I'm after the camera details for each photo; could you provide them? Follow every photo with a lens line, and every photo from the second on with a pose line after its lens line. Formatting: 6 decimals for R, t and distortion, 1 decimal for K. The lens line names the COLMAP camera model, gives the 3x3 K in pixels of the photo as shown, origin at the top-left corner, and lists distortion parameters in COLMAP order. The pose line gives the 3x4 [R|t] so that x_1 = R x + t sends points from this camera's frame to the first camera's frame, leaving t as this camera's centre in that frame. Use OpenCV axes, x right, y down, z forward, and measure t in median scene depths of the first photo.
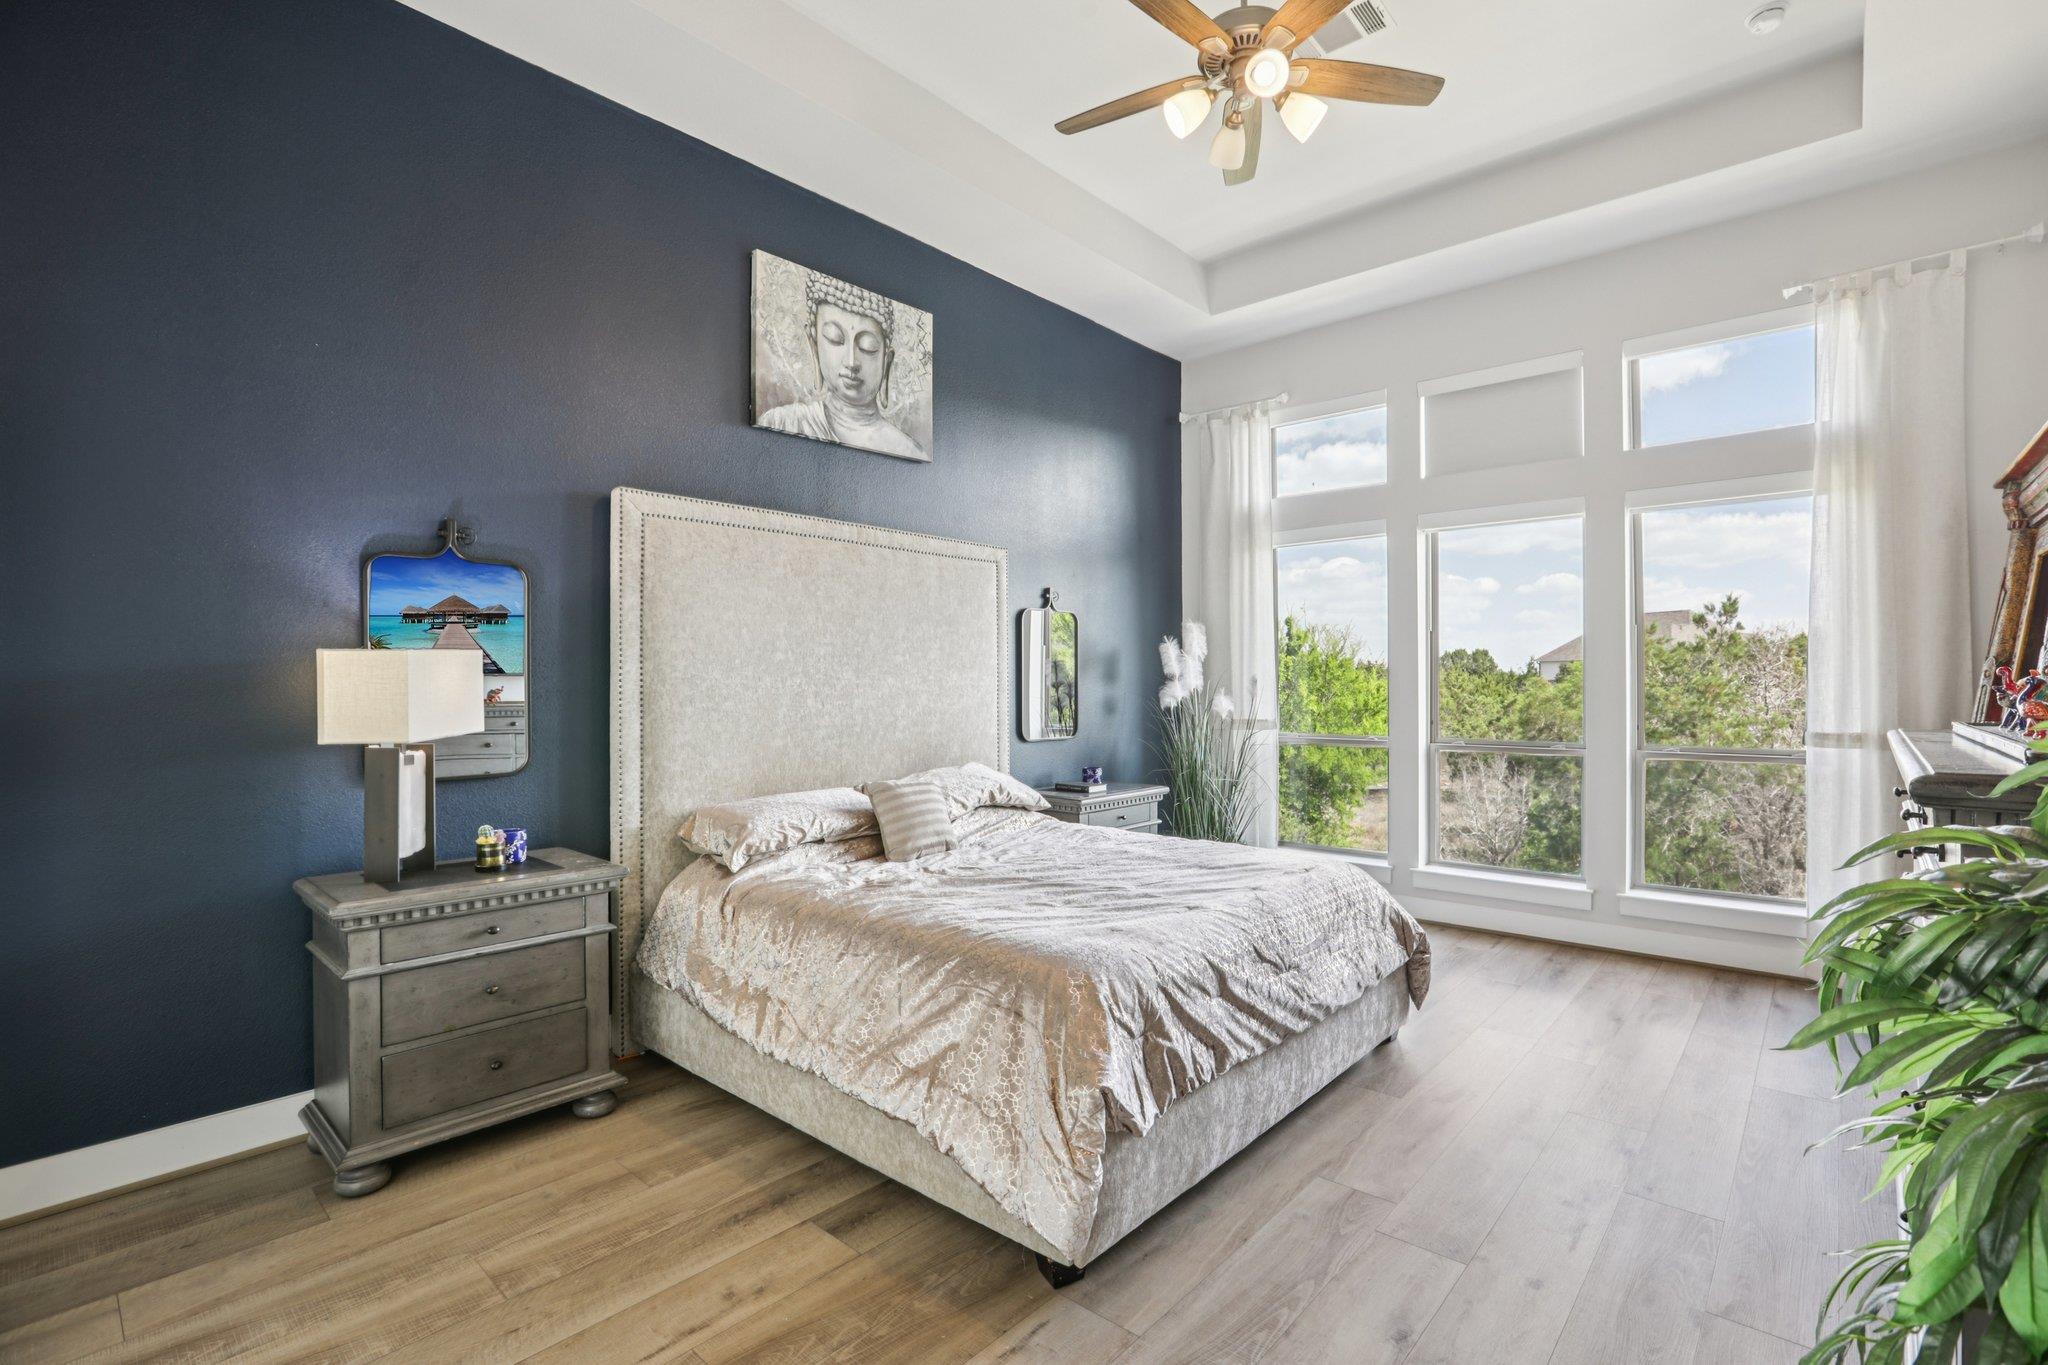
lens RADIAL K [[944.2, 0, 1024.0], [0, 944.2, 682.5], [0, 0, 1]] dist [-0.049853, 0.022550]
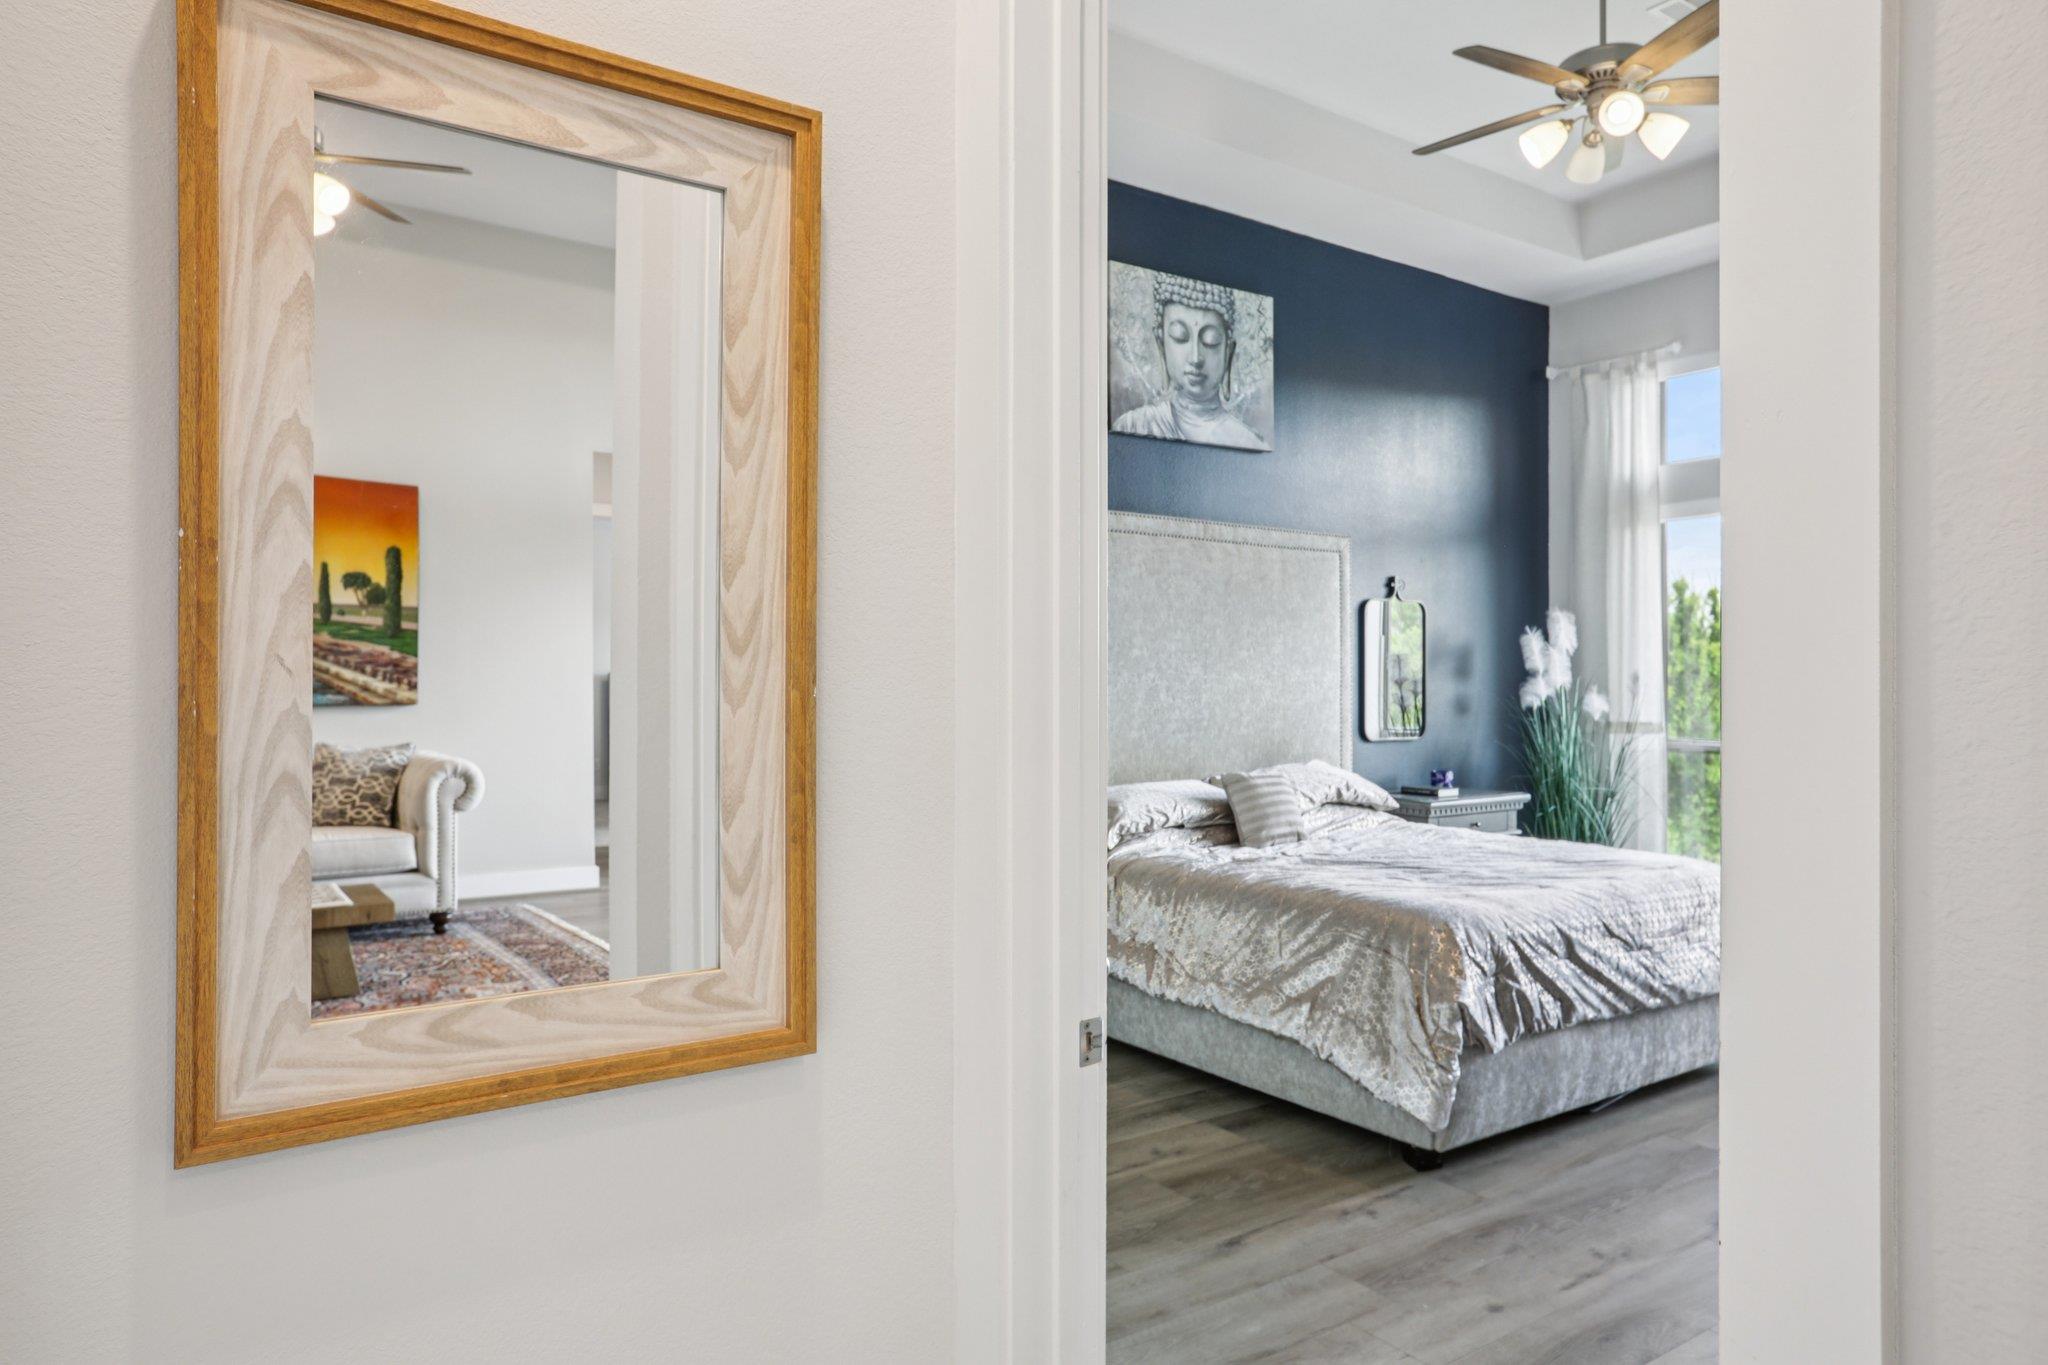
lens RADIAL K [[1305.5, 0, 1024.0], [0, 1305.5, 682.5], [0, 0, 1]] dist [-0.063694, 0.095425]
pose [[0.973500, 0.004144, -0.228650, -0.047097], [-0.003375, 0.999987, 0.003754, 0.000551], [0.228662, -0.002883, 0.973502, -0.431235]]
